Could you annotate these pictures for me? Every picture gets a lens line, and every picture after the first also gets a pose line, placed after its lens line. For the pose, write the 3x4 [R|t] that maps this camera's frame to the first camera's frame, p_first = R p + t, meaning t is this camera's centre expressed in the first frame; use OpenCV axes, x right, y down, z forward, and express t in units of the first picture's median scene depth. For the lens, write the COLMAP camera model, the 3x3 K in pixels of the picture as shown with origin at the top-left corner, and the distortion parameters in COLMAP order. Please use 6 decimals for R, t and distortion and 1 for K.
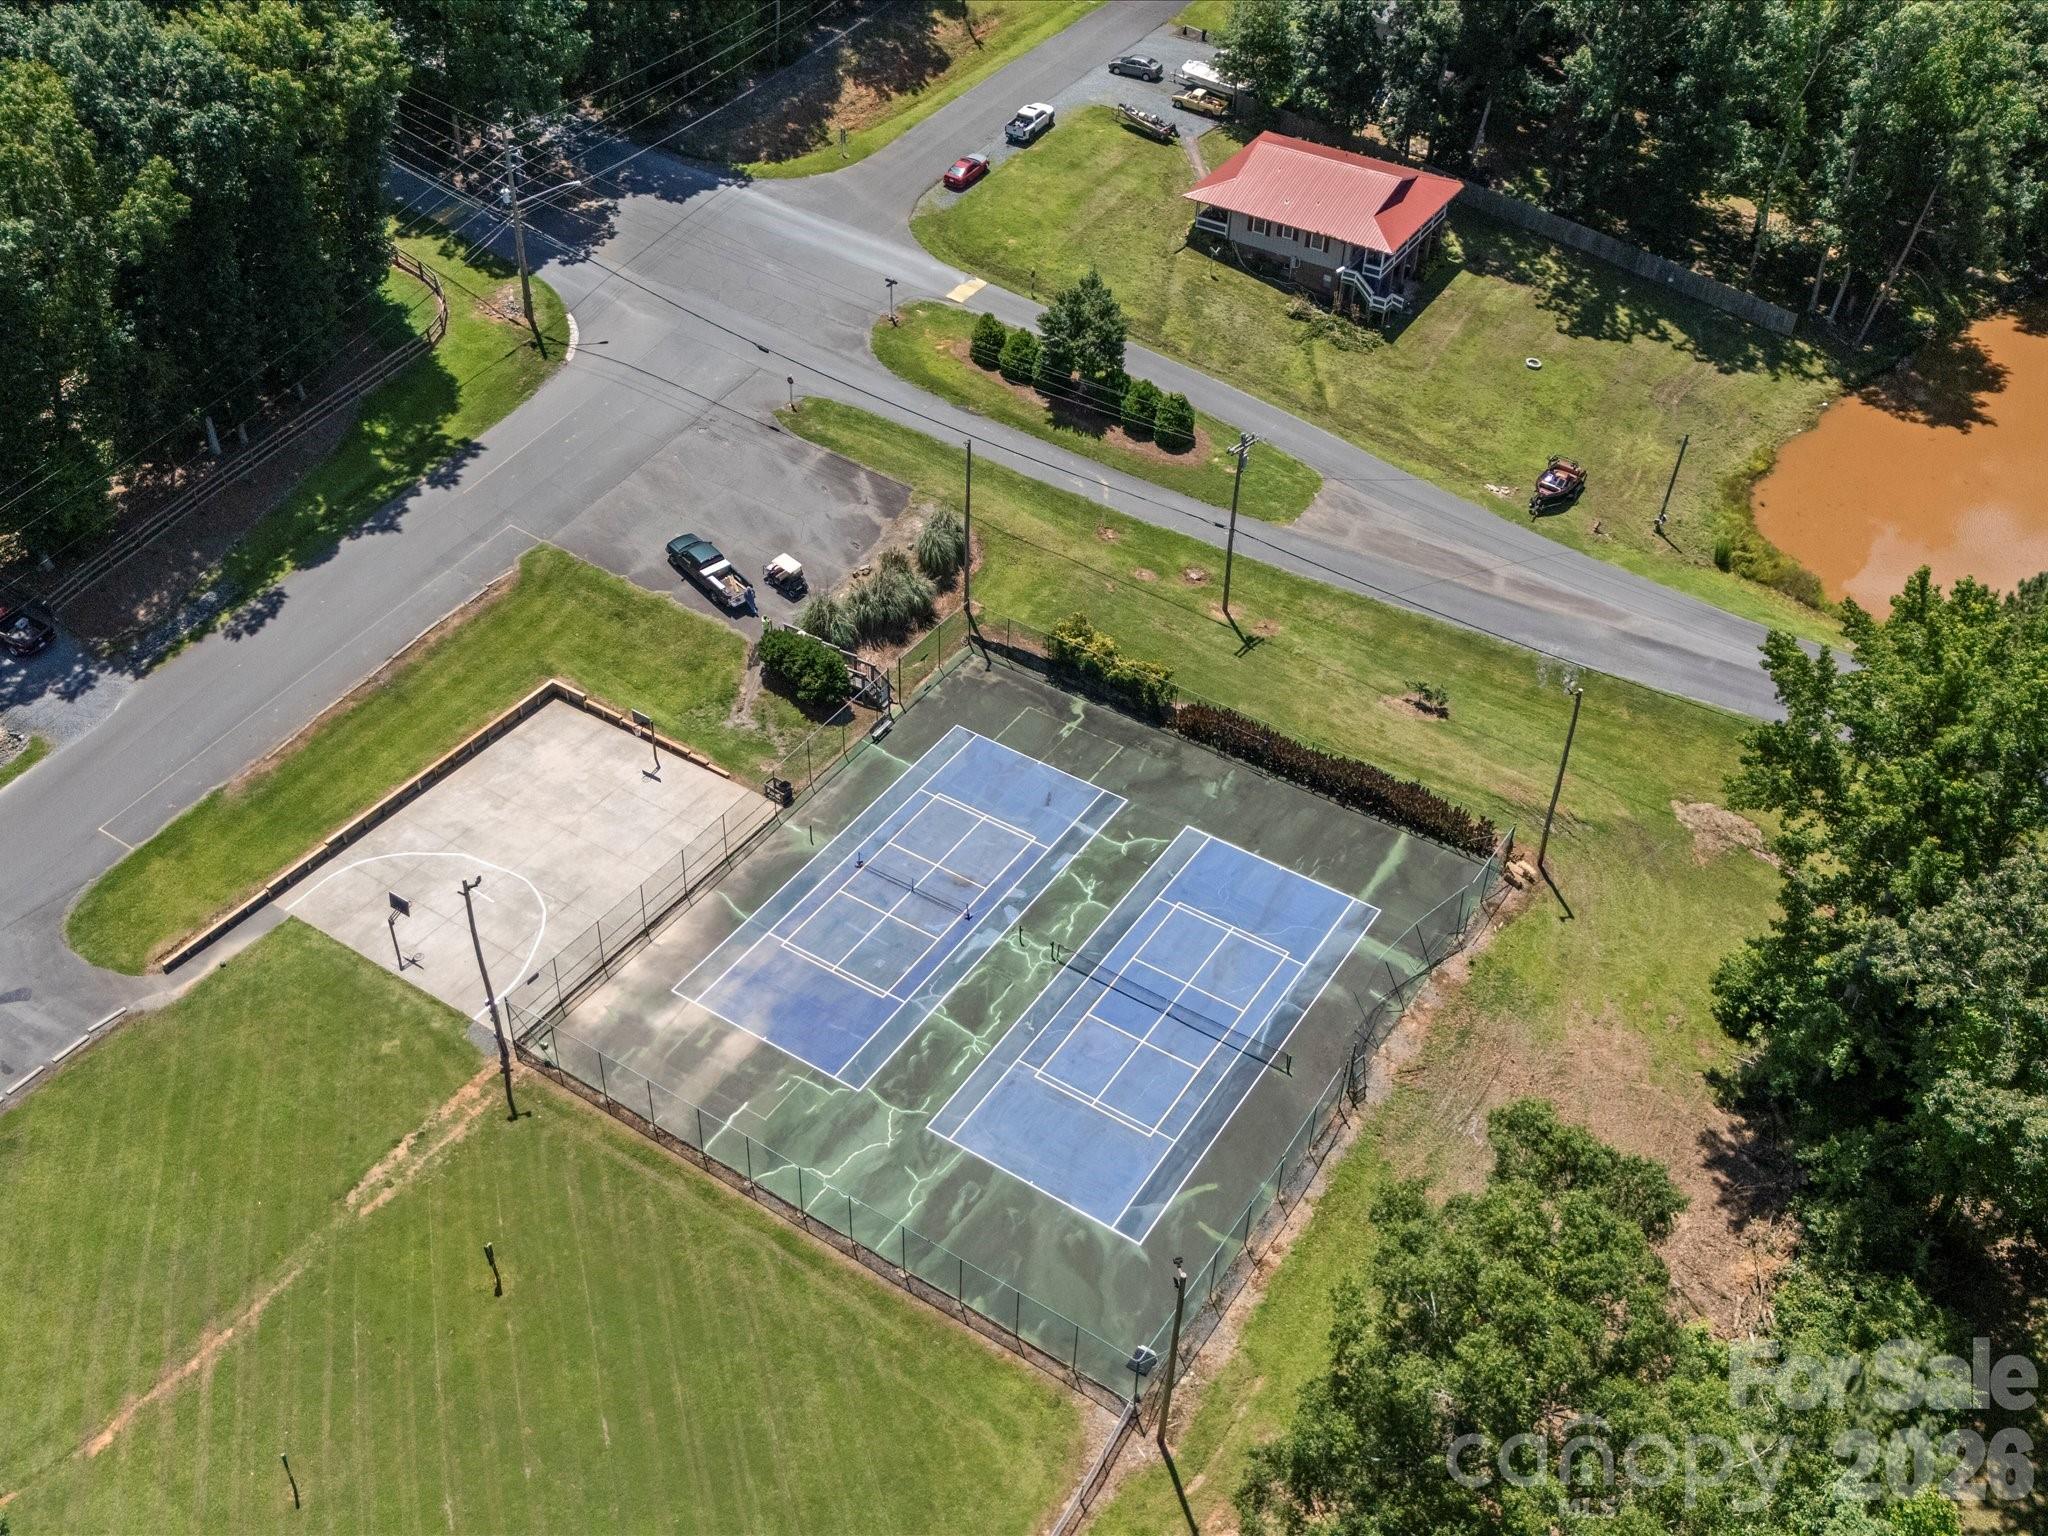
lens RADIAL K [[2005.2, 0, 1027.6], [0, 2005.2, 753.1], [0, 0, 1]] dist [0.150276, -0.335311]
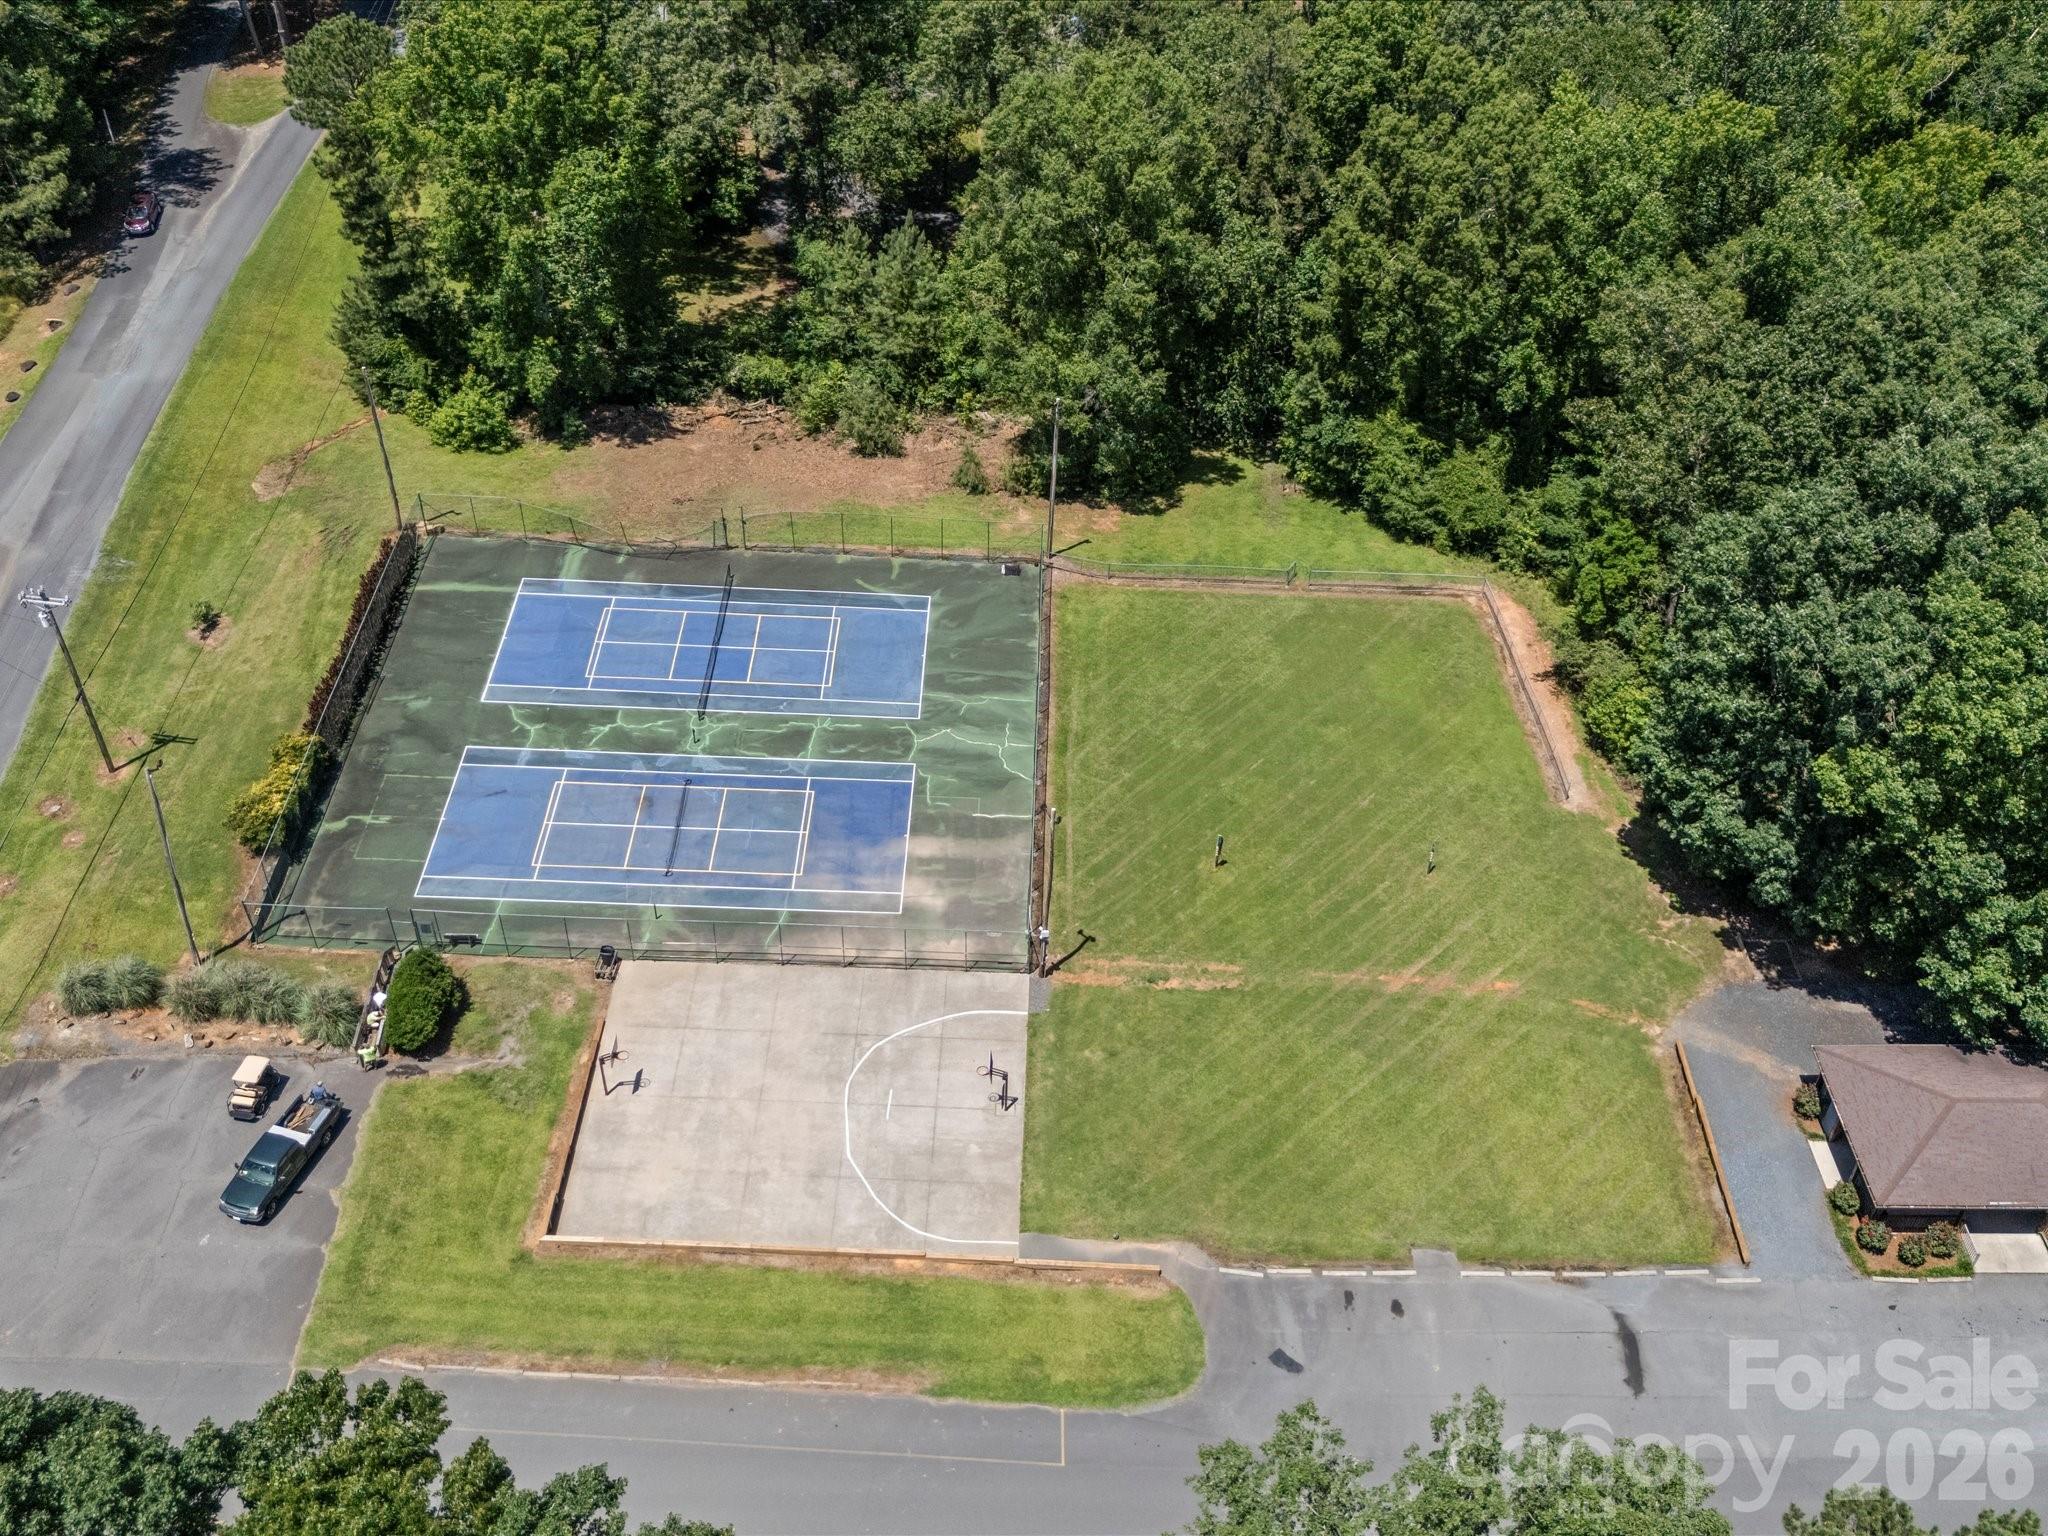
lens RADIAL K [[2005.2, 0, 1027.6], [0, 2005.2, 753.1], [0, 0, 1]] dist [0.150276, -0.335311]
pose [[-0.524288, -0.601359, 0.602901, -0.748054], [0.519223, 0.335409, 0.786072, -0.659555], [-0.674930, 0.725168, 0.136389, 0.712195]]
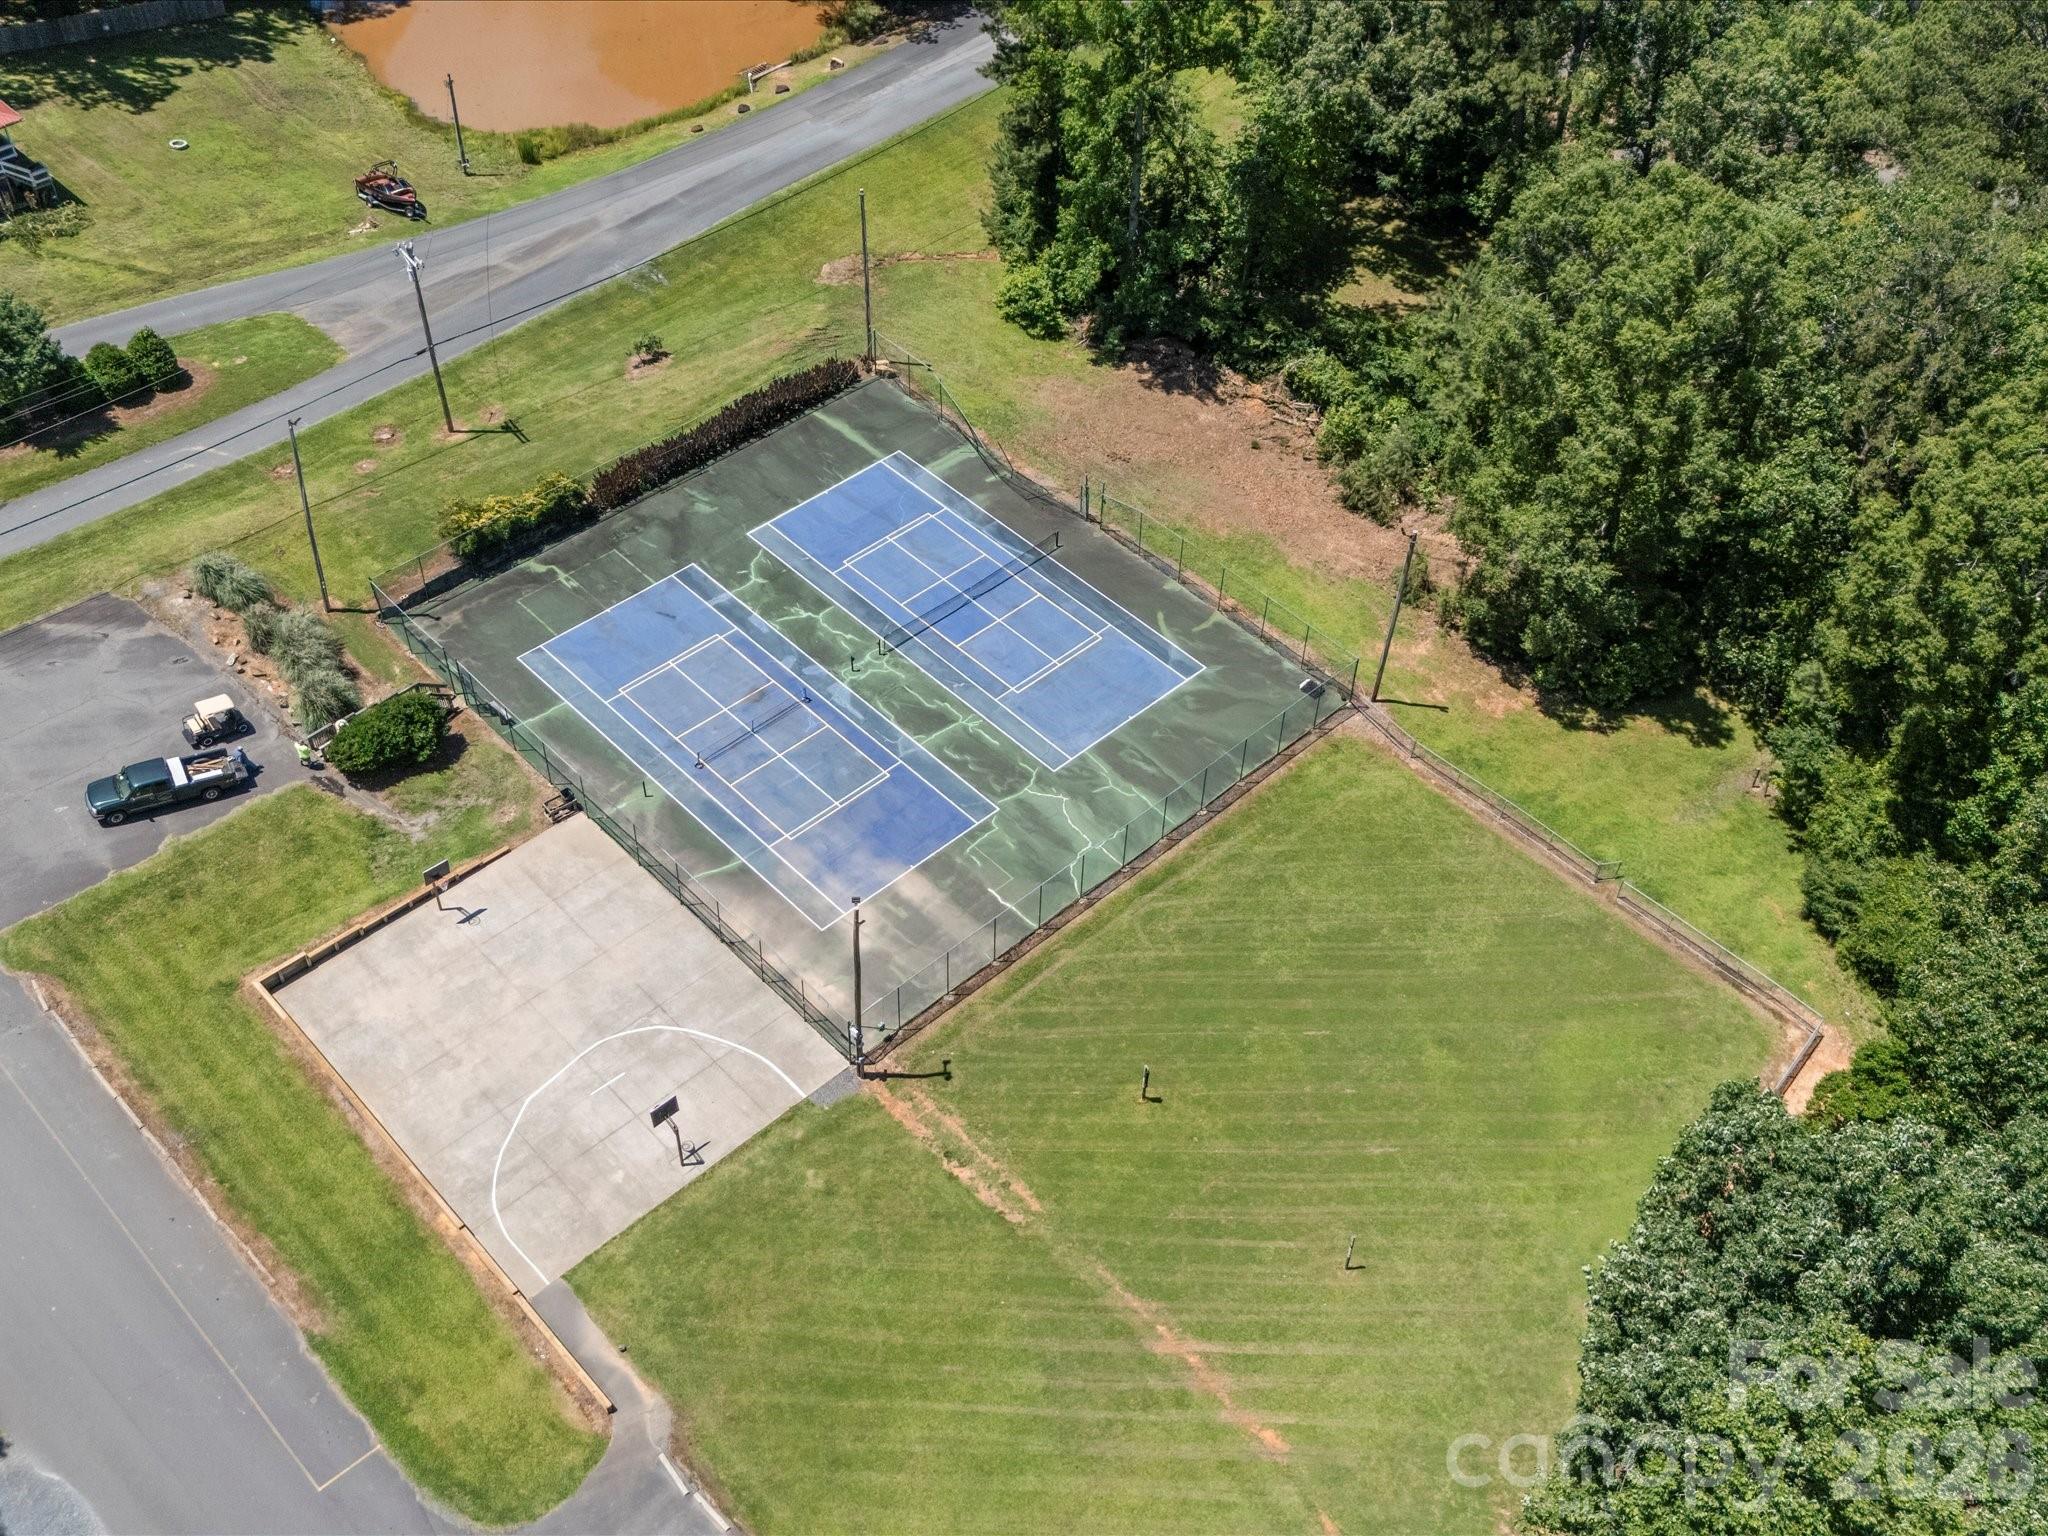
lens RADIAL K [[2005.2, 0, 1027.6], [0, 2005.2, 753.1], [0, 0, 1]] dist [0.150276, -0.335311]
pose [[0.228463, -0.714441, 0.661346, -0.684419], [0.609757, 0.634575, 0.474879, -0.310393], [-0.758947, 0.294768, 0.580613, 0.330487]]
